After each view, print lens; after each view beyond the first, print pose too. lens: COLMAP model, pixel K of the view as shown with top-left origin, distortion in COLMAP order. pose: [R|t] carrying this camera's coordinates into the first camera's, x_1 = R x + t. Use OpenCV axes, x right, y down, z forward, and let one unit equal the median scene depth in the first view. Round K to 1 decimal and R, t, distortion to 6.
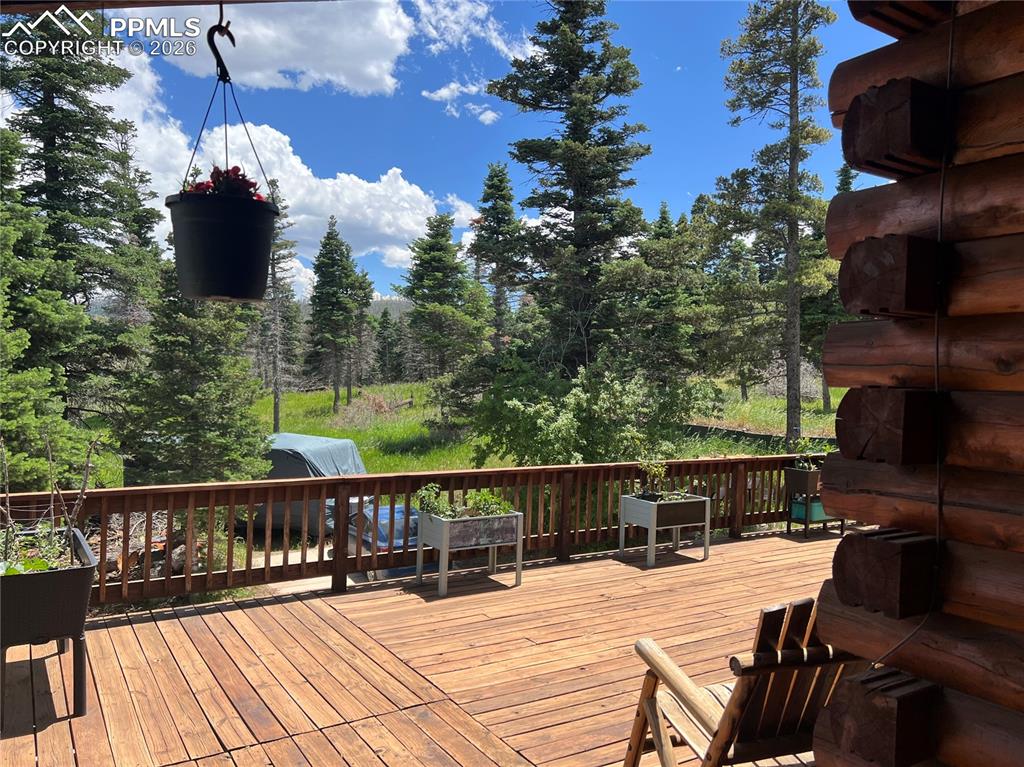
lens RADIAL K [[775.1, 0, 506.9], [0, 775.1, 388.4], [0, 0, 1]] dist [0.024576, -0.017324]
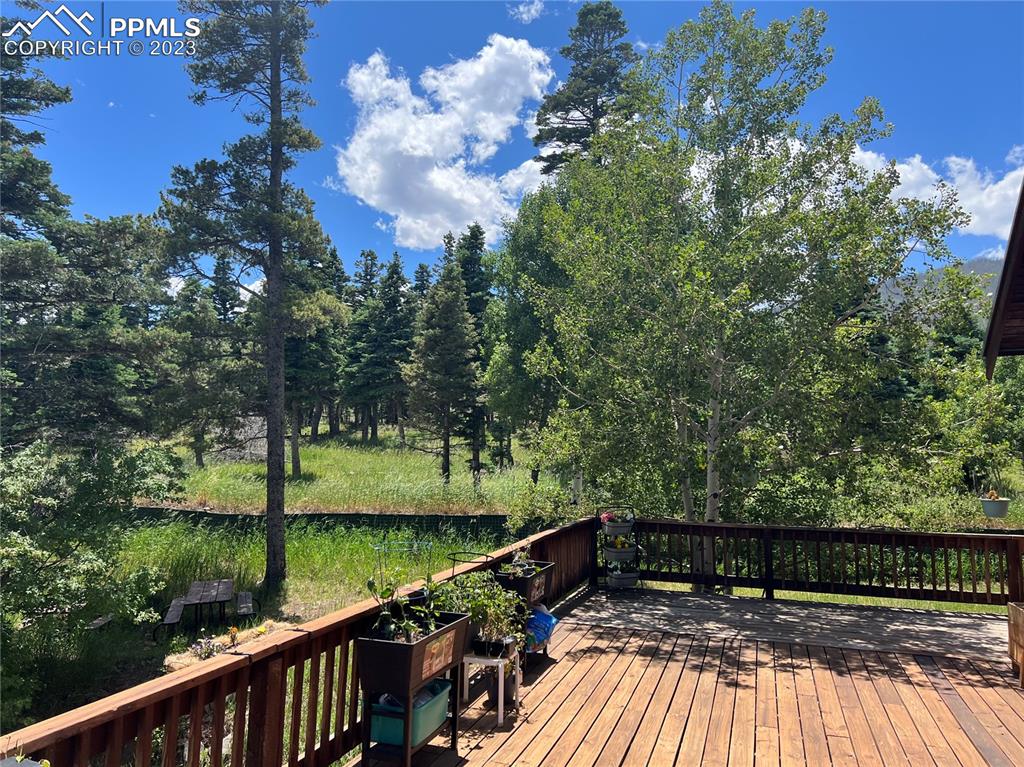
lens RADIAL K [[775.1, 0, 503.9], [0, 775.1, 389.7], [0, 0, 1]] dist [0.024576, -0.017324]
pose [[0.776688, 0.027131, 0.629301, 0.057306], [0.022708, 0.997216, -0.071019, -0.003761], [-0.629476, 0.069450, 0.773910, 0.259729]]
